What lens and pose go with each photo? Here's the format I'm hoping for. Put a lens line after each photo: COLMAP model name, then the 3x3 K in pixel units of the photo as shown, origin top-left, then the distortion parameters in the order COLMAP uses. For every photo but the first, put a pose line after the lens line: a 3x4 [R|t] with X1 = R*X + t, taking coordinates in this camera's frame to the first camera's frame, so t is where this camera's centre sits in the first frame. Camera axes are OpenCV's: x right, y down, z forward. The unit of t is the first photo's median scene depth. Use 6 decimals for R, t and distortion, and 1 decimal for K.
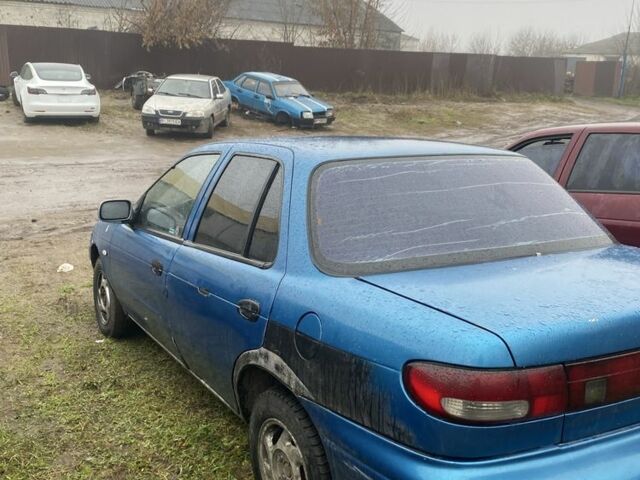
lens RADIAL K [[659.1, 0, 320.0], [0, 659.1, 240.0], [0, 0, 1]] dist [-0.017863, -0.025838]
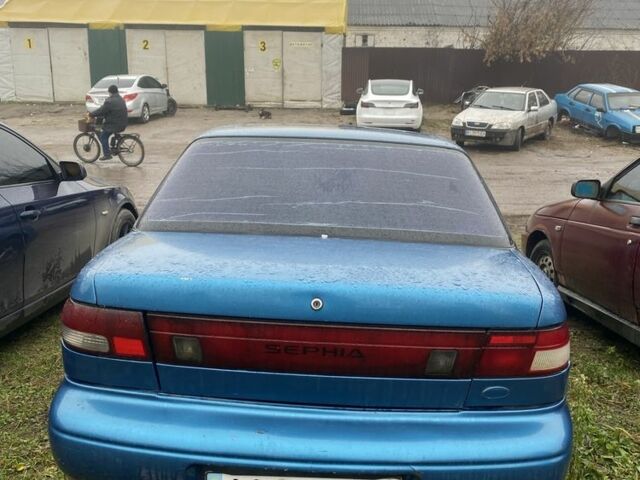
lens RADIAL K [[659.1, 0, 320.0], [0, 659.1, 240.0], [0, 0, 1]] dist [-0.017863, -0.025838]
pose [[0.842356, 0.095169, -0.530452, 0.107382], [-0.108834, 0.994045, 0.005515, 0.003080], [0.527818, 0.053085, 0.847697, 0.021407]]
